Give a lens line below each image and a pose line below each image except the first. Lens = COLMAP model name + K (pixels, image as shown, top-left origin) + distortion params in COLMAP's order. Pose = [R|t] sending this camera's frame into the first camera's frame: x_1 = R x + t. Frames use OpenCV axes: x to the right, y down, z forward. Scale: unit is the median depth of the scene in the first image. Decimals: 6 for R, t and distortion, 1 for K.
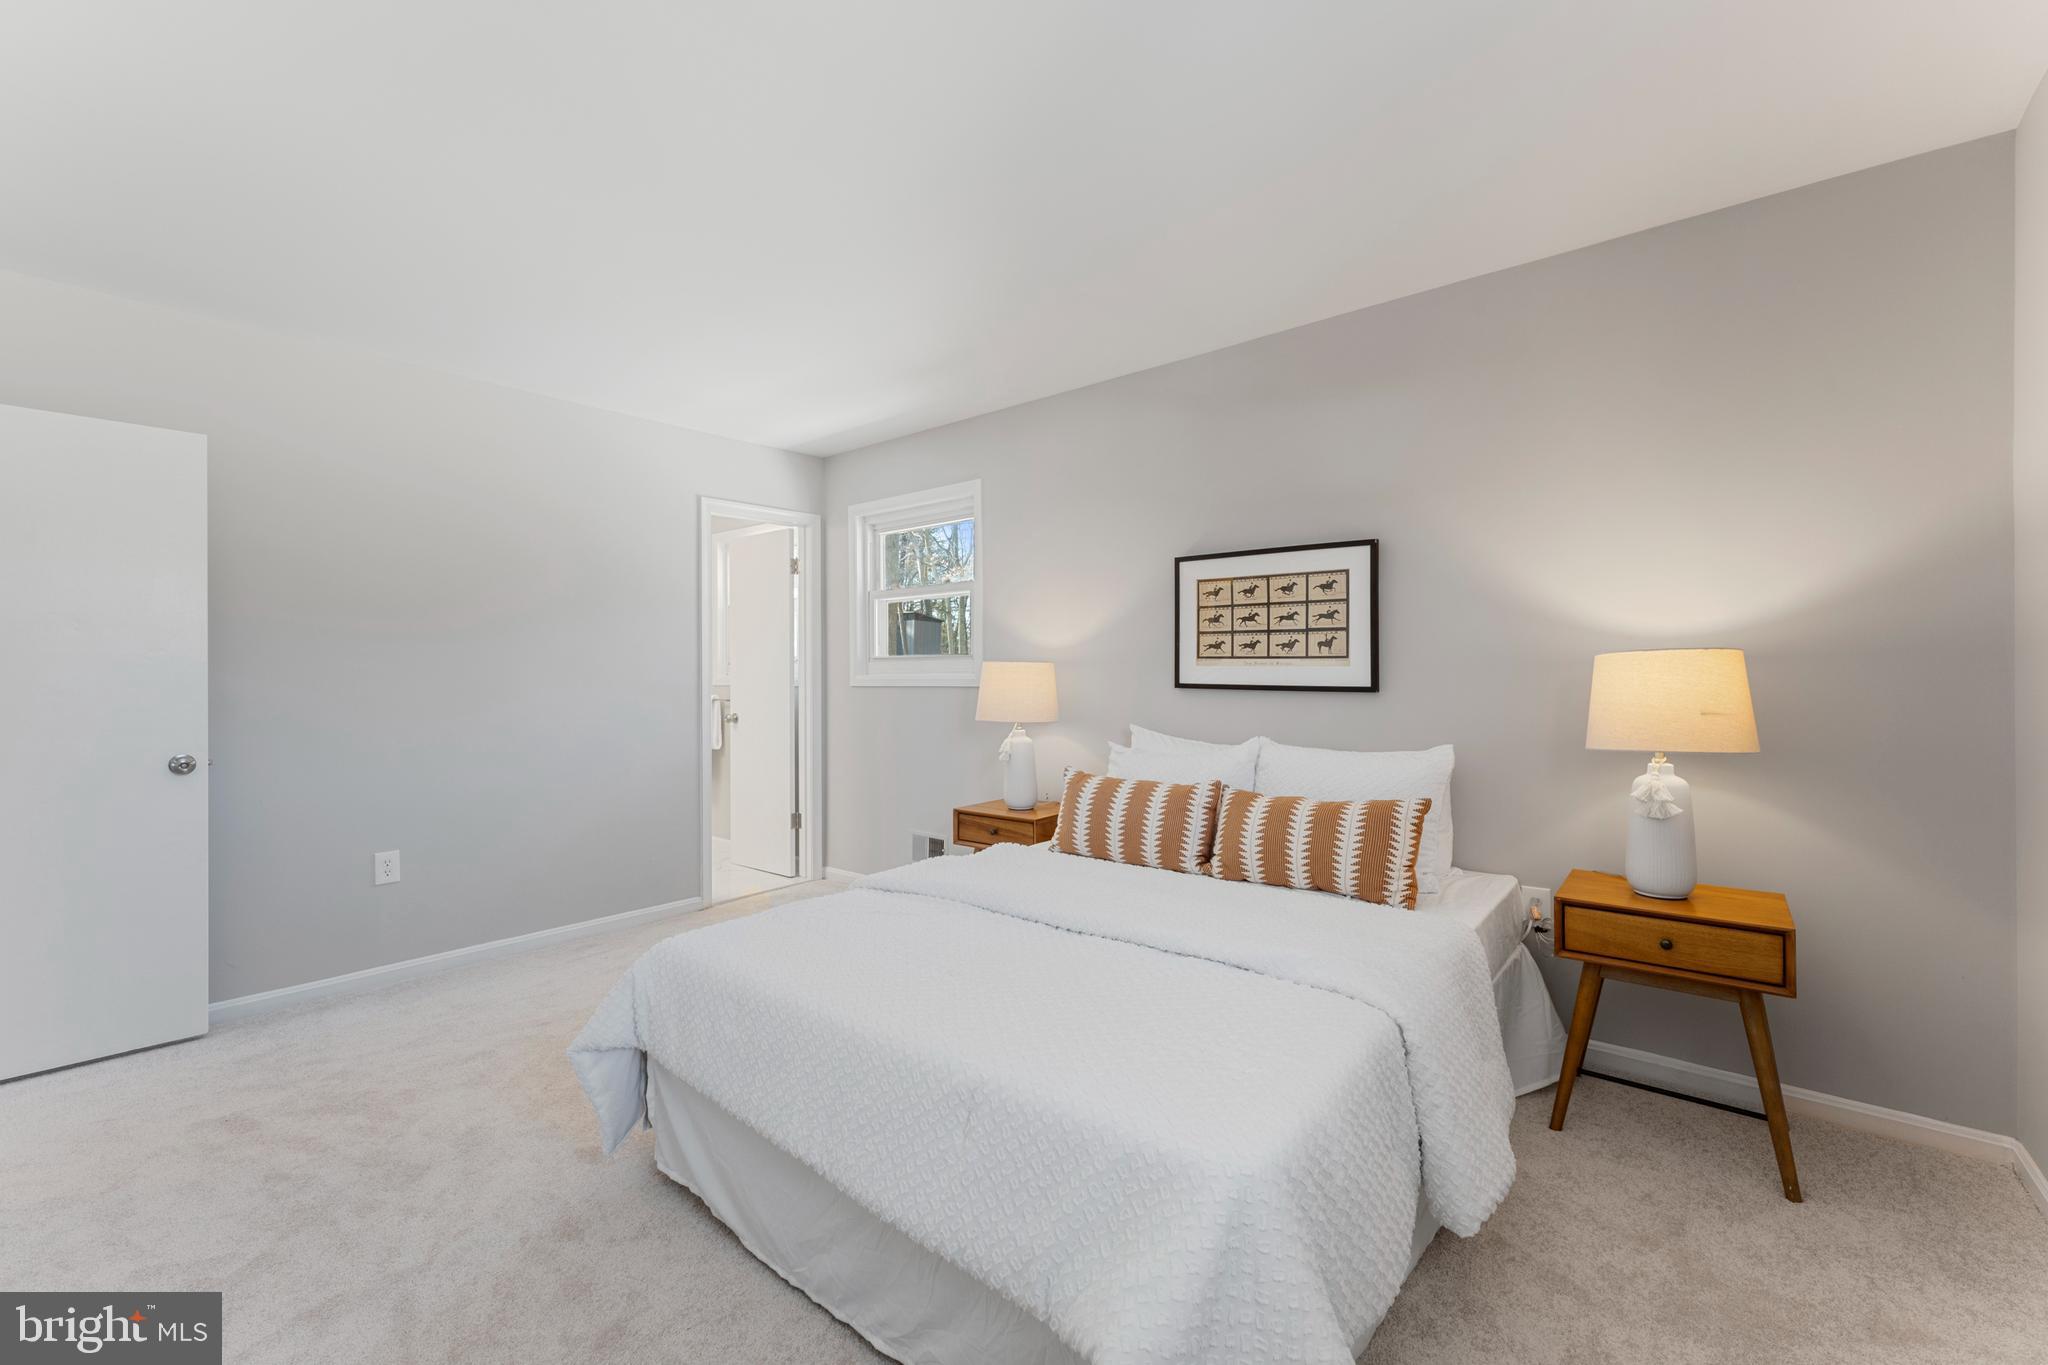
lens RADIAL K [[828.9, 0, 1032.2], [0, 828.9, 680.3], [0, 0, 1]] dist [0.001036, 0.000121]
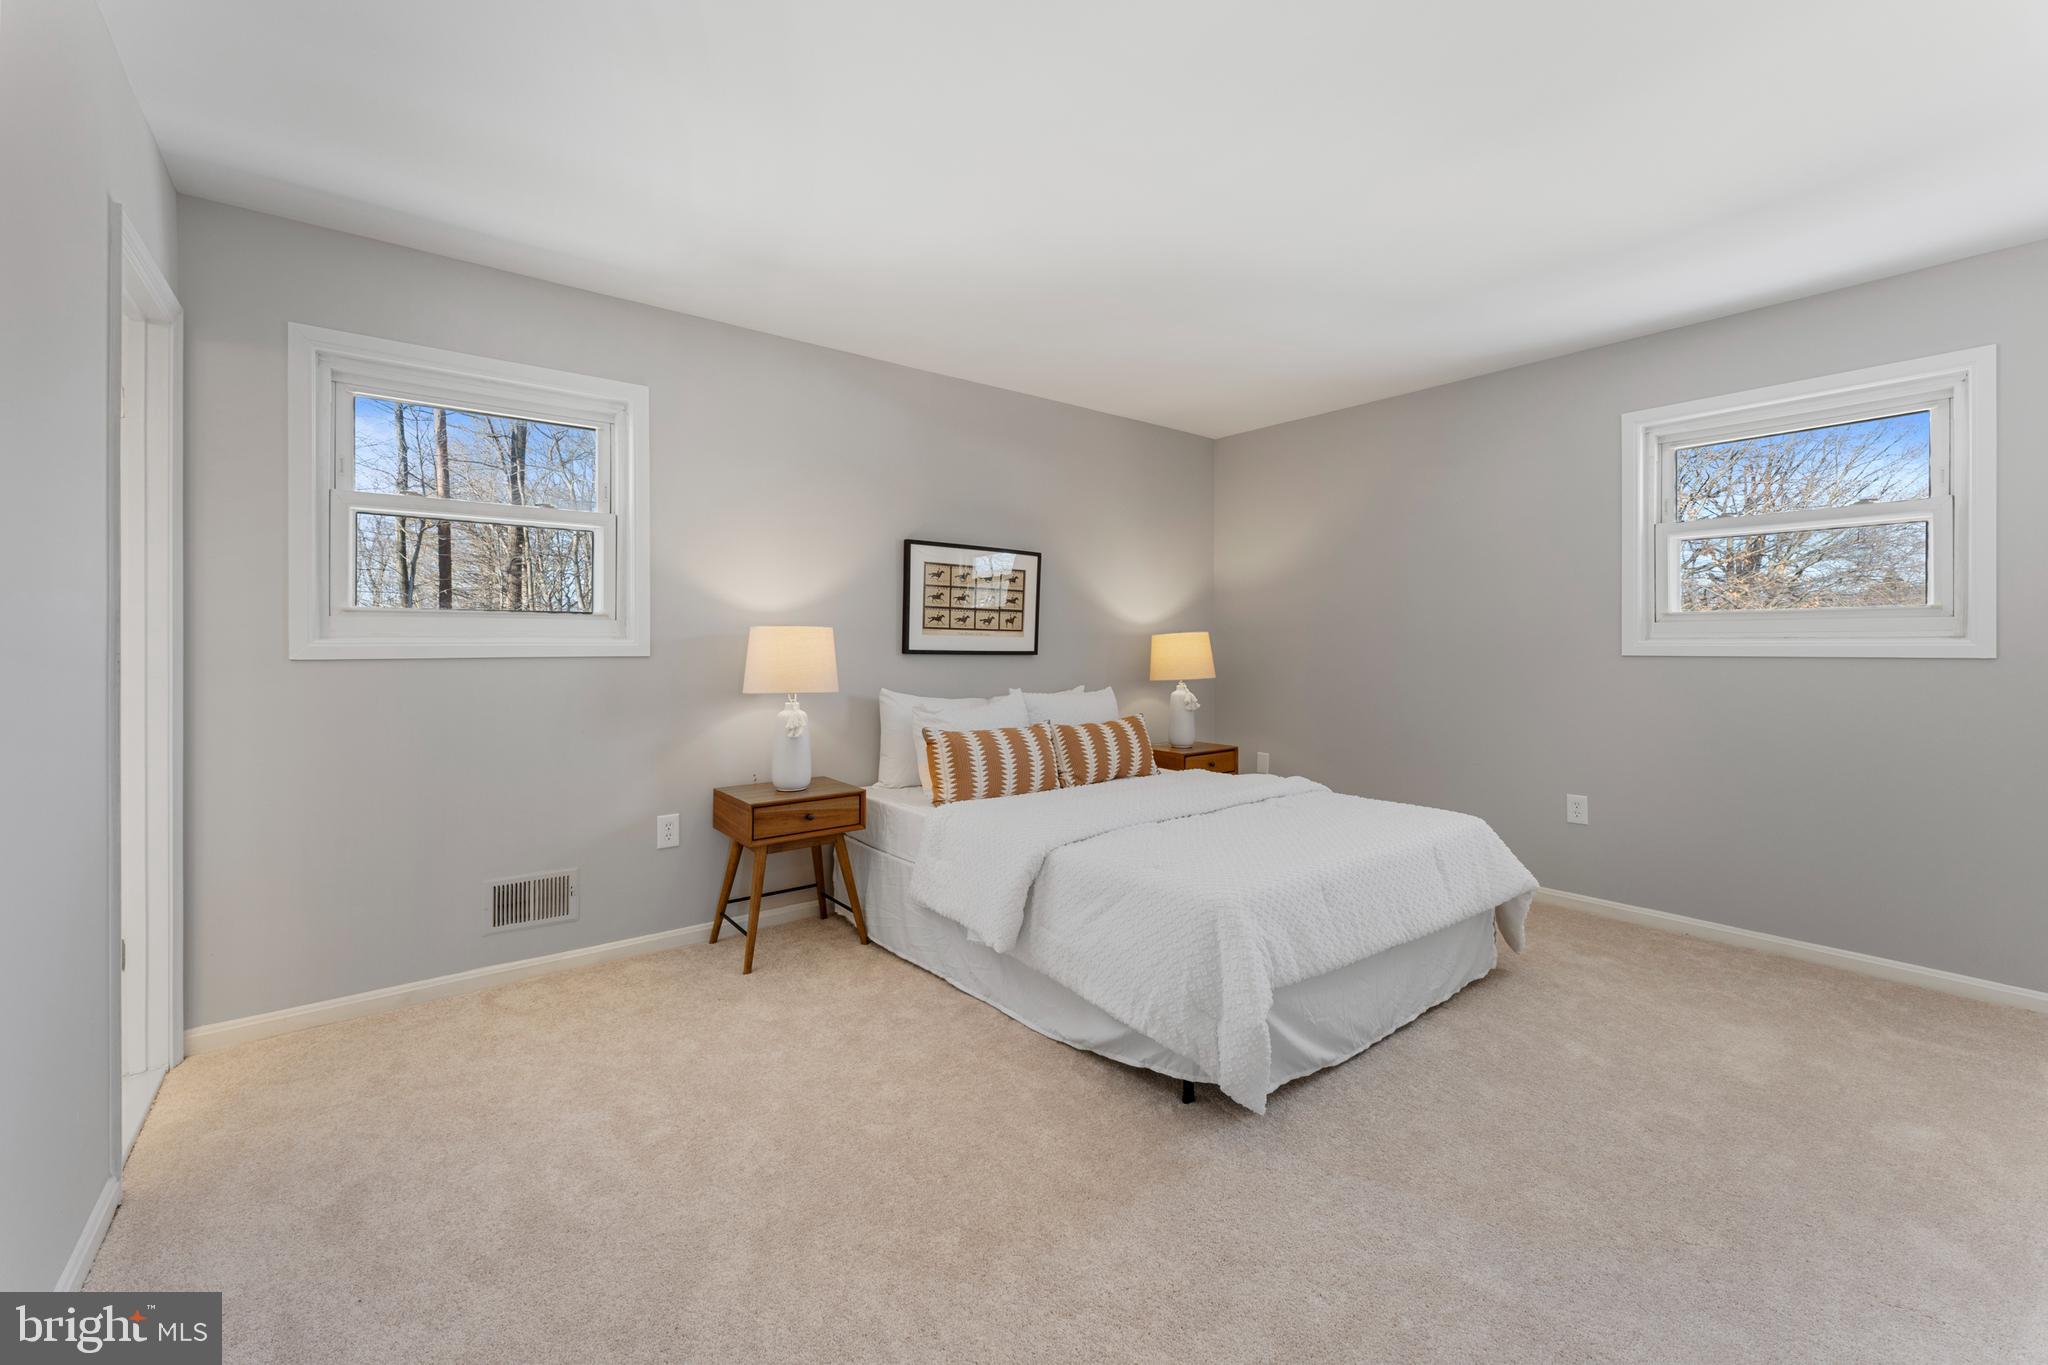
lens RADIAL K [[827.1, 0, 1020.9], [0, 827.1, 648.8], [0, 0, 1]] dist [0.000273, -0.000031]
pose [[0.216811, -0.006523, 0.976192, -0.935029], [-0.000346, 0.999977, 0.006759, -0.005582], [-0.976213, -0.001803, 0.216804, 0.623838]]
